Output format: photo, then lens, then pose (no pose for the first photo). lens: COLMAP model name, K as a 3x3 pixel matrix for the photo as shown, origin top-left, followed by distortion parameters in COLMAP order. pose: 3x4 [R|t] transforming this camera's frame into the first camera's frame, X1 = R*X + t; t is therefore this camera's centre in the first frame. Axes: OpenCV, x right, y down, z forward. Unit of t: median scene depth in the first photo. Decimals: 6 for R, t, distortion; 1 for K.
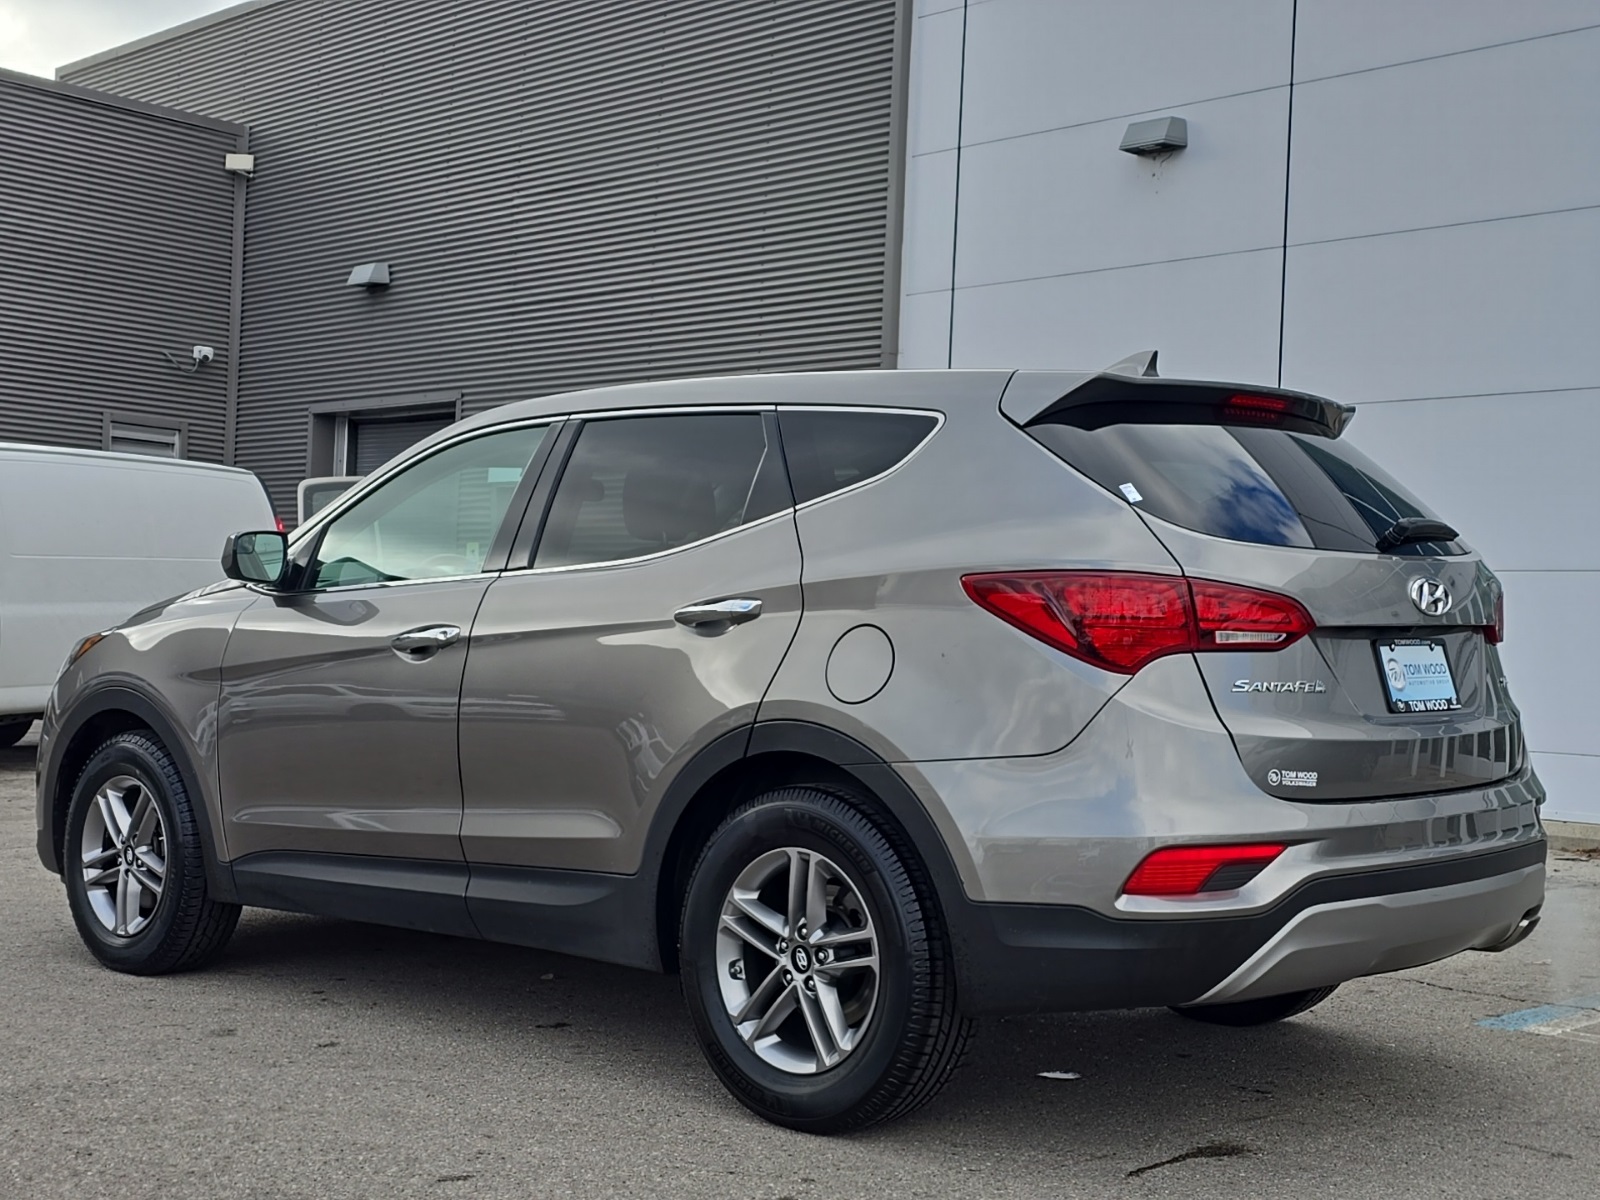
lens RADIAL K [[2130.5, 0, 794.5], [0, 2130.5, 594.0], [0, 0, 1]] dist [0.216358, -0.598022]
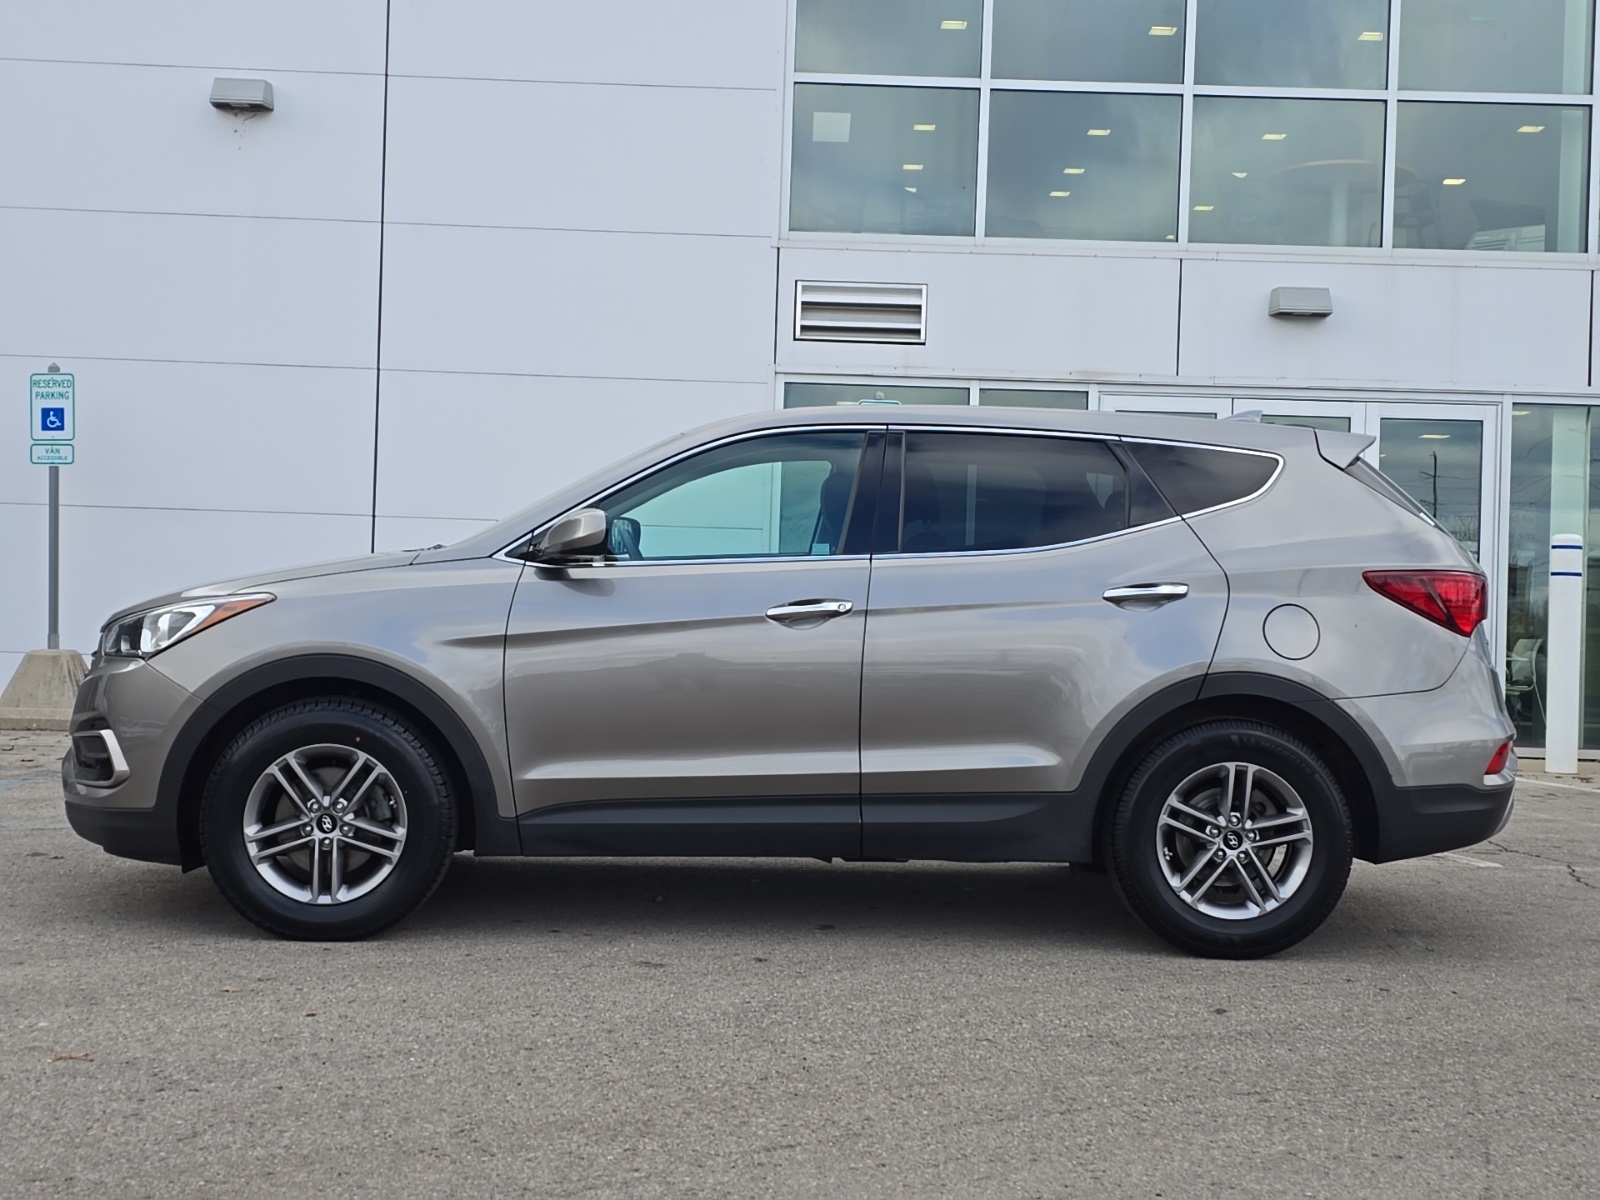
lens RADIAL K [[2130.5, 0, 794.5], [0, 2130.5, 594.0], [0, 0, 1]] dist [0.216358, -0.598022]
pose [[0.695109, -0.005561, 0.718883, -0.401462], [-0.023218, 0.999275, 0.030179, -0.009250], [-0.718529, -0.037669, 0.694476, 0.075120]]
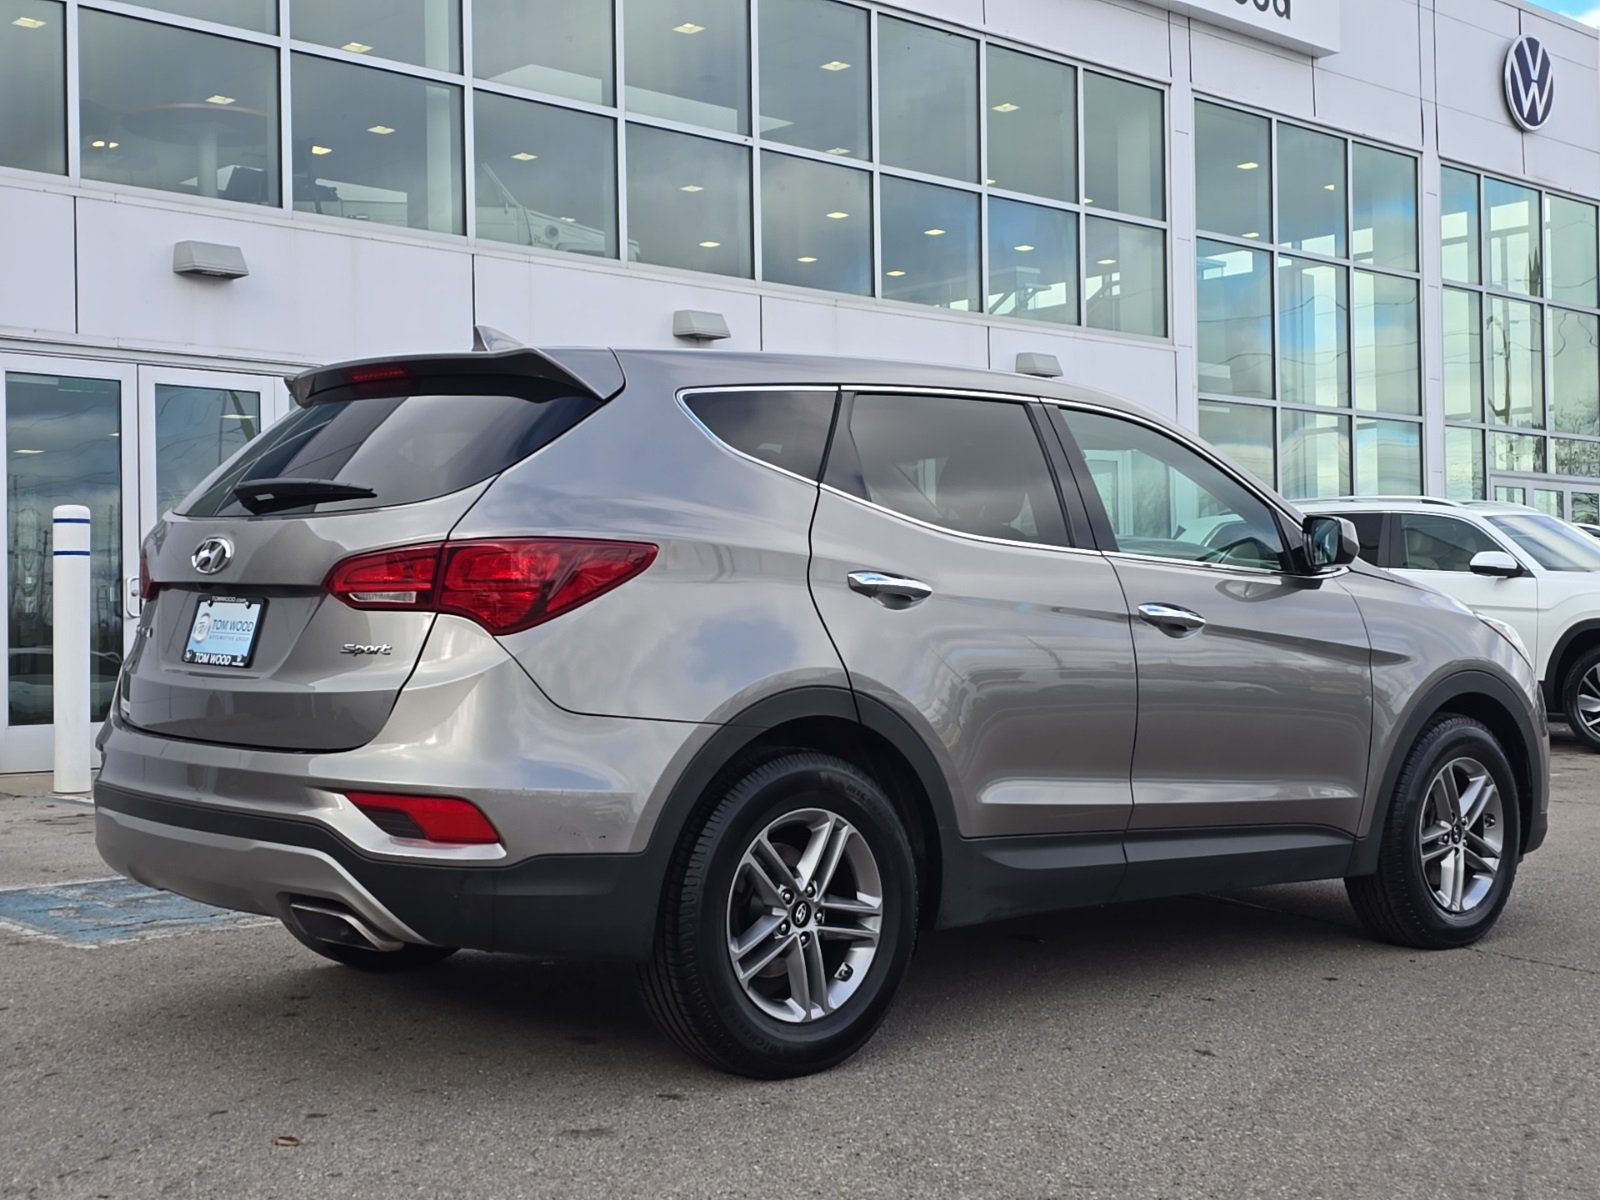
lens RADIAL K [[2130.5, 0, 794.5], [0, 2130.5, 594.0], [0, 0, 1]] dist [0.216358, -0.598022]
pose [[0.013760, -0.020024, 0.999705, -0.410536], [-0.013134, 0.999710, 0.020205, -0.002873], [-0.999819, -0.013408, 0.013493, 0.365382]]
